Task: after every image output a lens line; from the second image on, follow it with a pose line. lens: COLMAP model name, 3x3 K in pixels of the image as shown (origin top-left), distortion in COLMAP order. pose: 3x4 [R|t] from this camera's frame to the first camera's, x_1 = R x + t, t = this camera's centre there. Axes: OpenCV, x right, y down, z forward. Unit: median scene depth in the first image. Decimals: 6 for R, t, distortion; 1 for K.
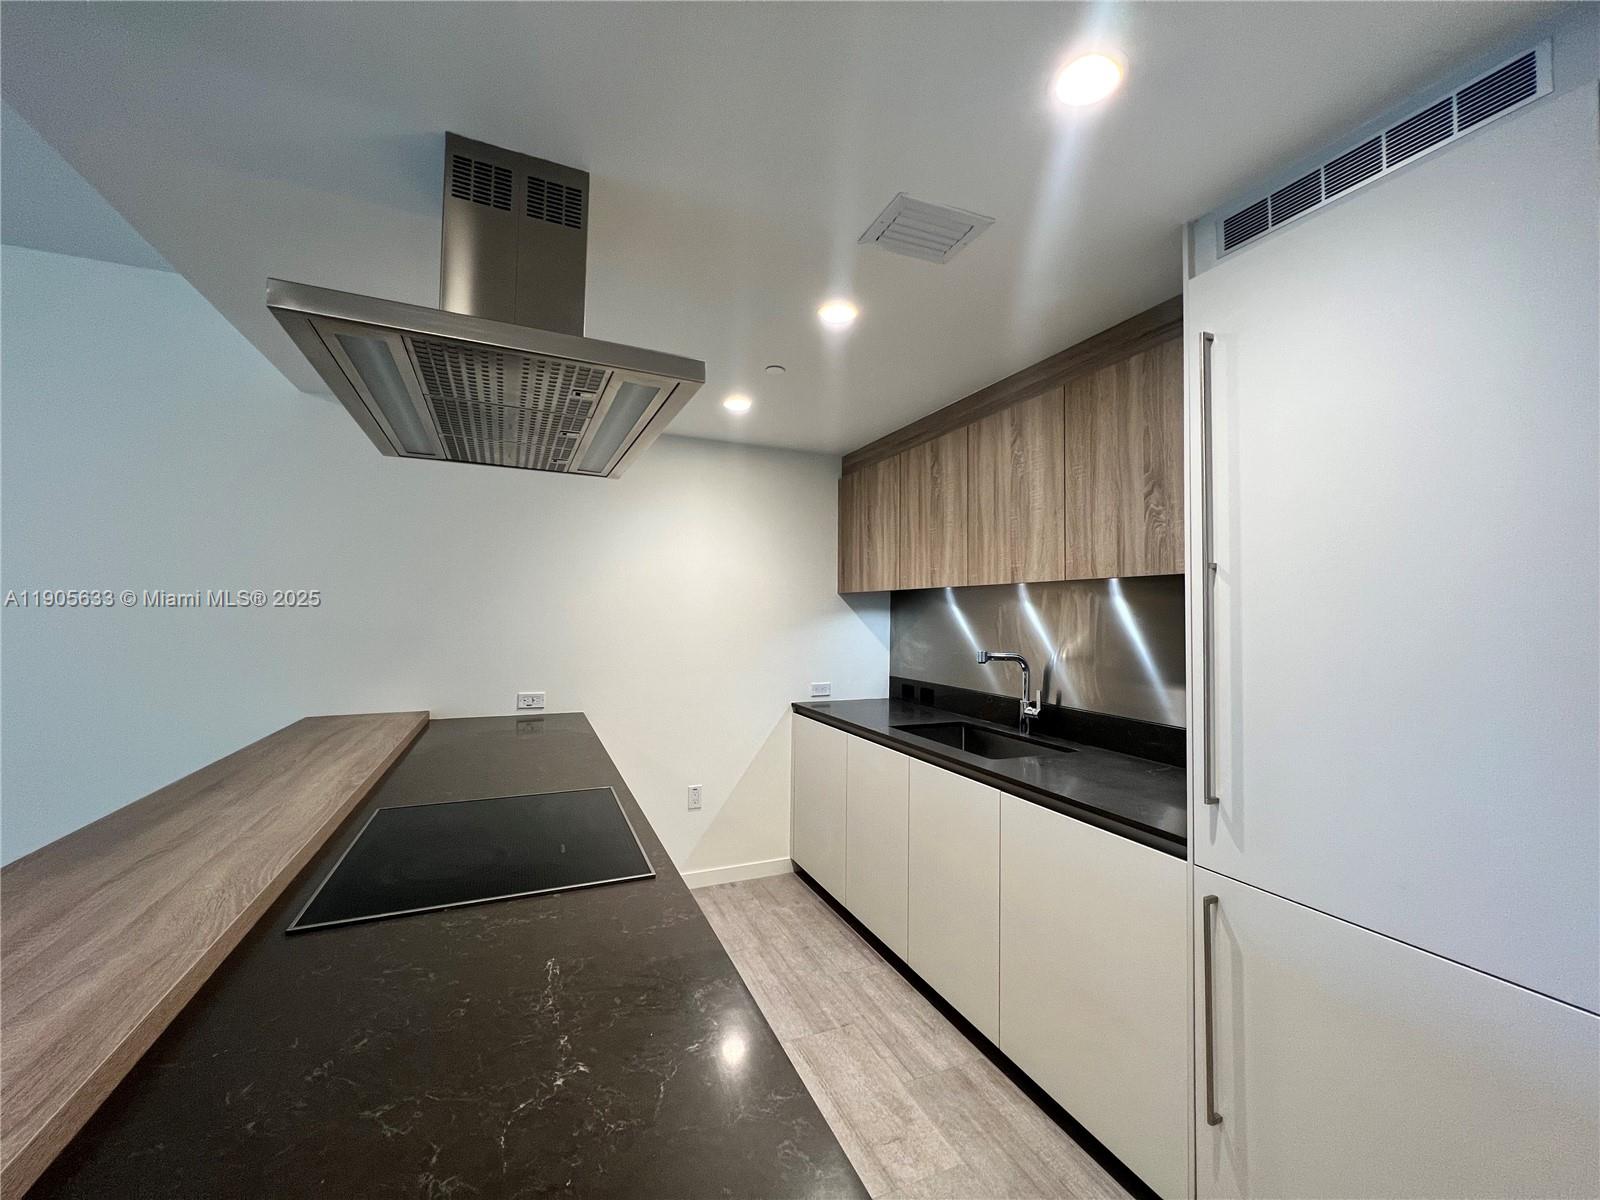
lens RADIAL K [[639.9, 0, 795.6], [0, 639.9, 595.2], [0, 0, 1]] dist [0.001615, -0.000002]
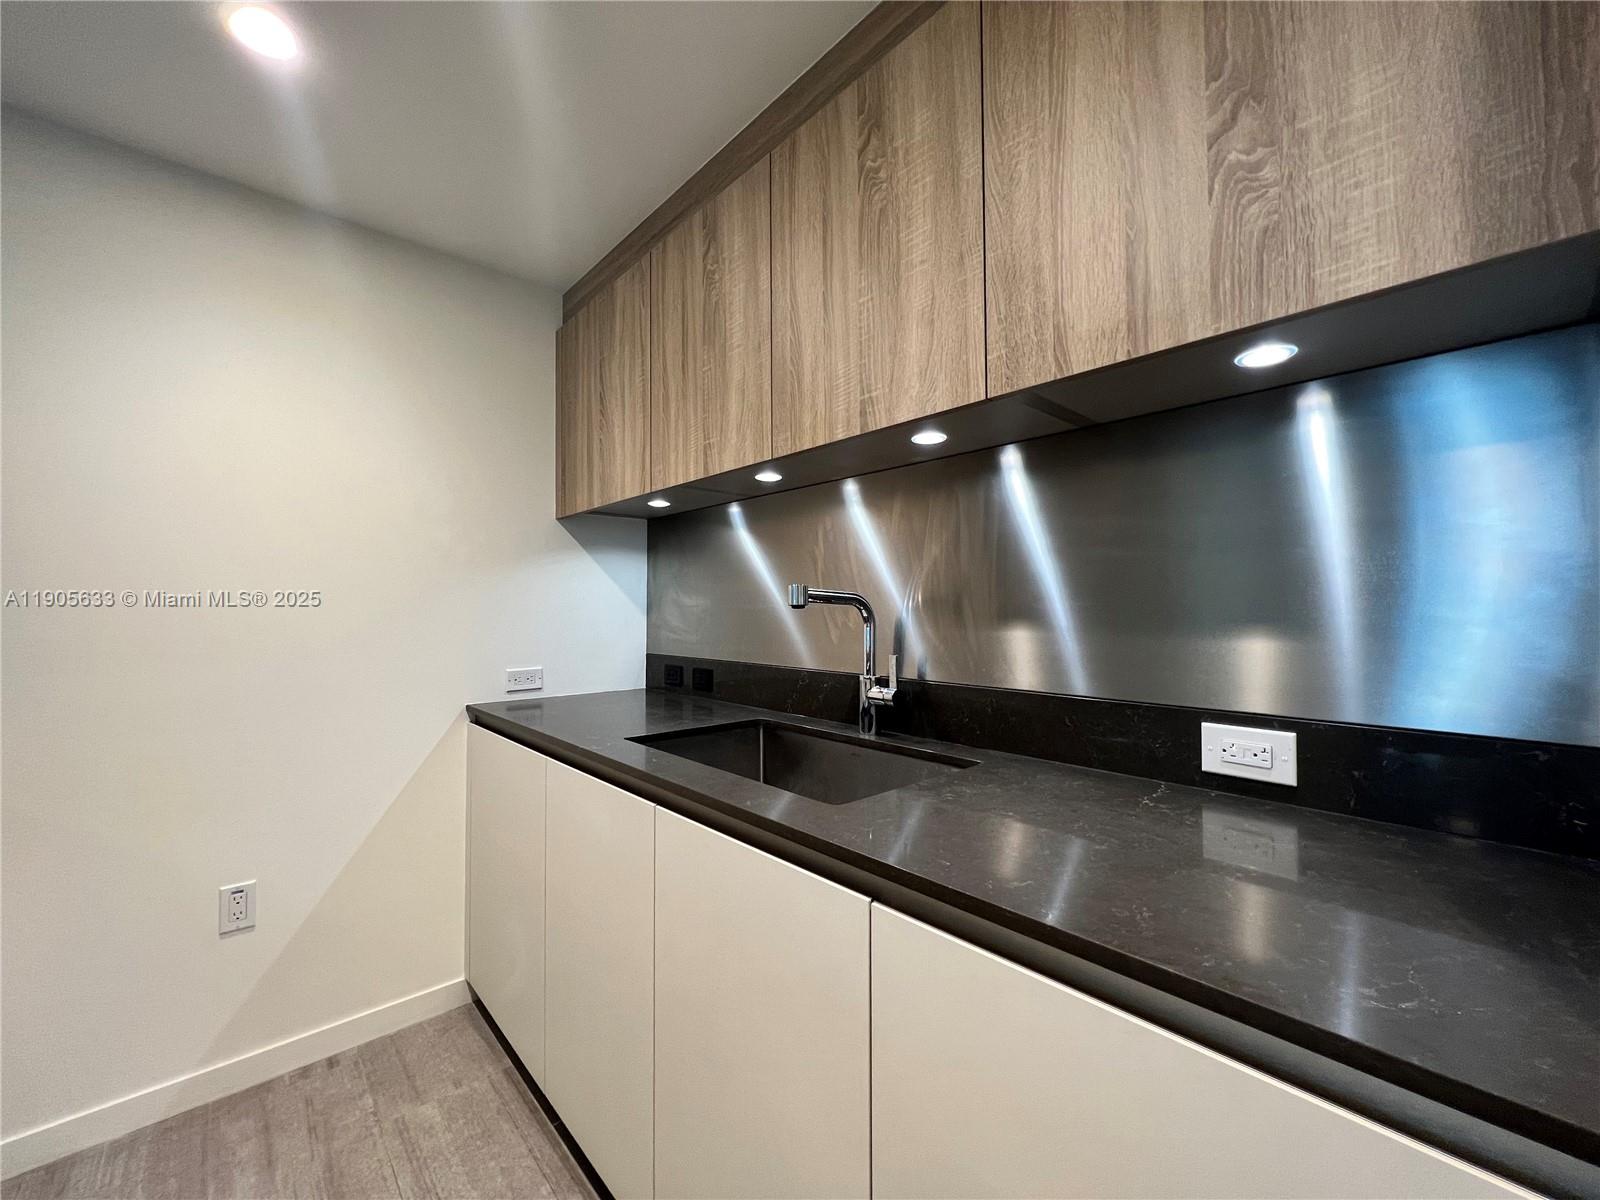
lens RADIAL K [[636.6, 0, 801.8], [0, 636.6, 591.9], [0, 0, 1]] dist [0.000550, -0.000046]
pose [[0.943246, -0.005135, 0.332054, 0.106721], [0.004209, 0.999985, 0.003506, 0.081261], [-0.332067, -0.001909, 0.943254, 0.448941]]
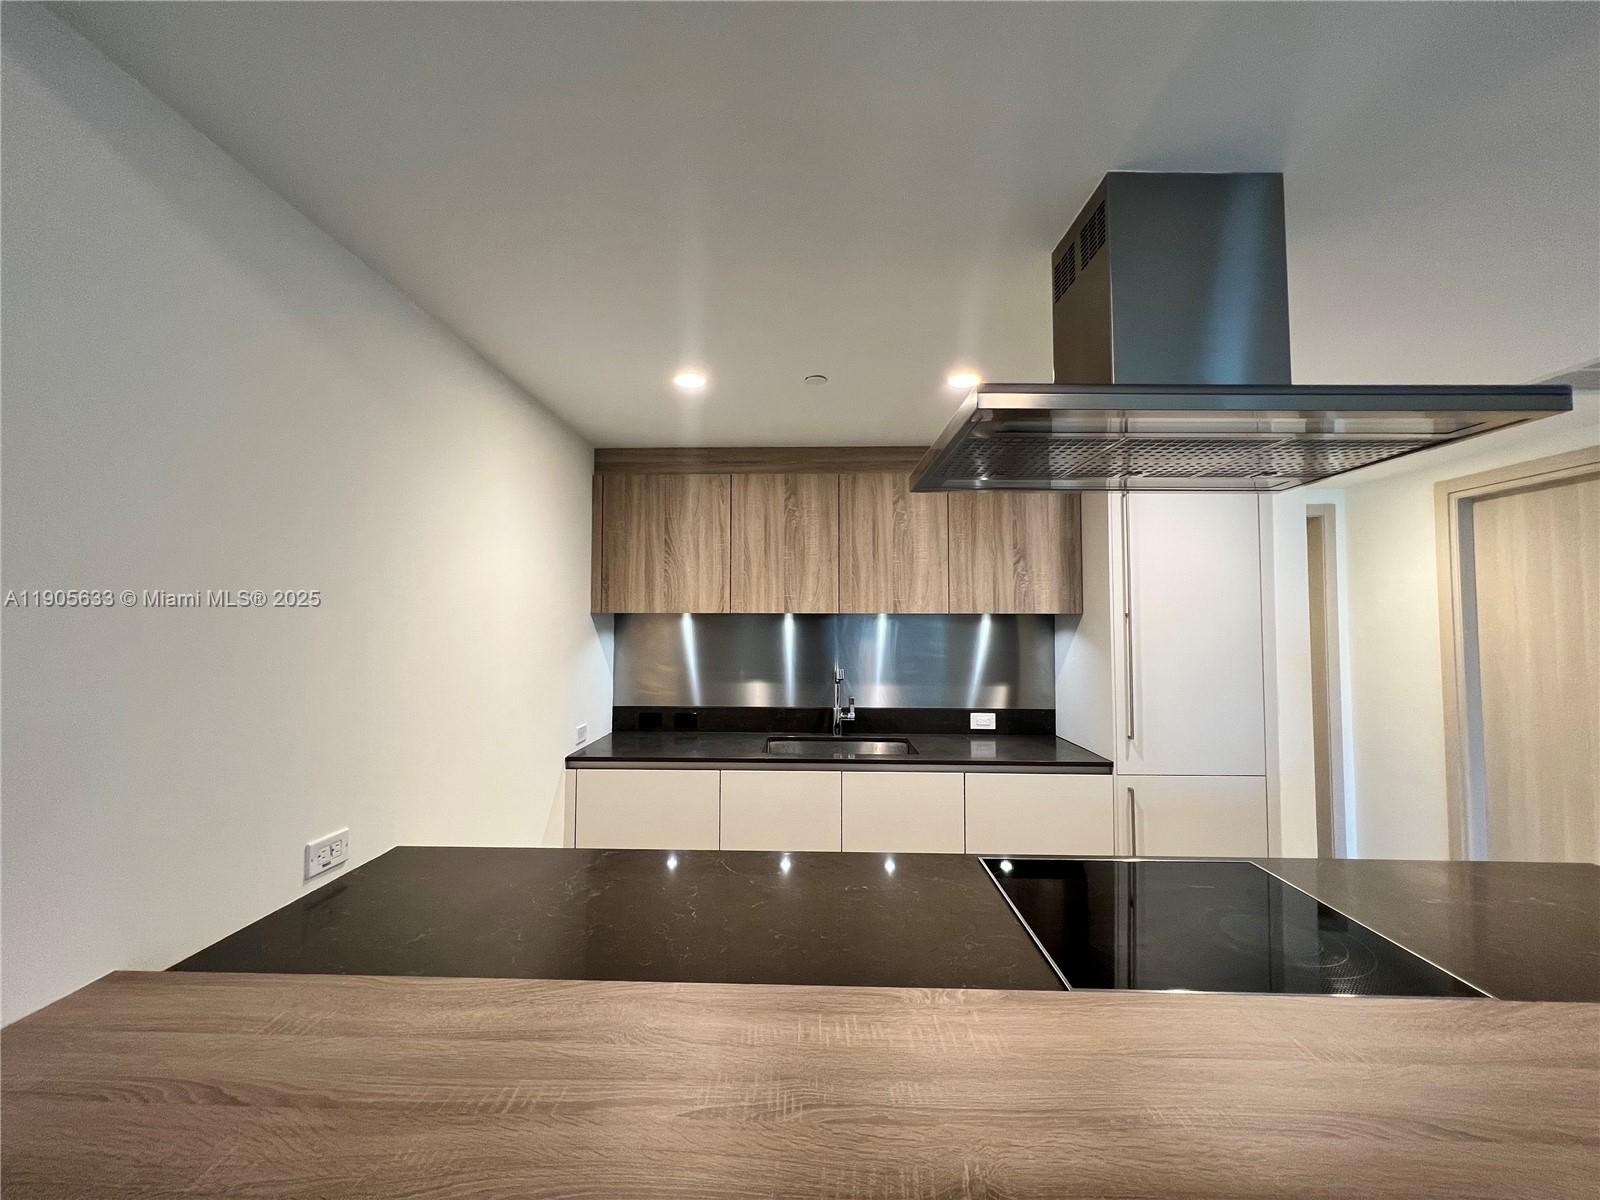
lens RADIAL K [[636.6, 0, 801.2], [0, 636.6, 597.8], [0, 0, 1]] dist [0.000550, -0.000046]
pose [[0.415503, 0.030167, 0.909092, -0.706664], [-0.024092, 0.999464, -0.022155, -0.014050], [-0.909273, -0.012696, 0.416007, 0.521972]]
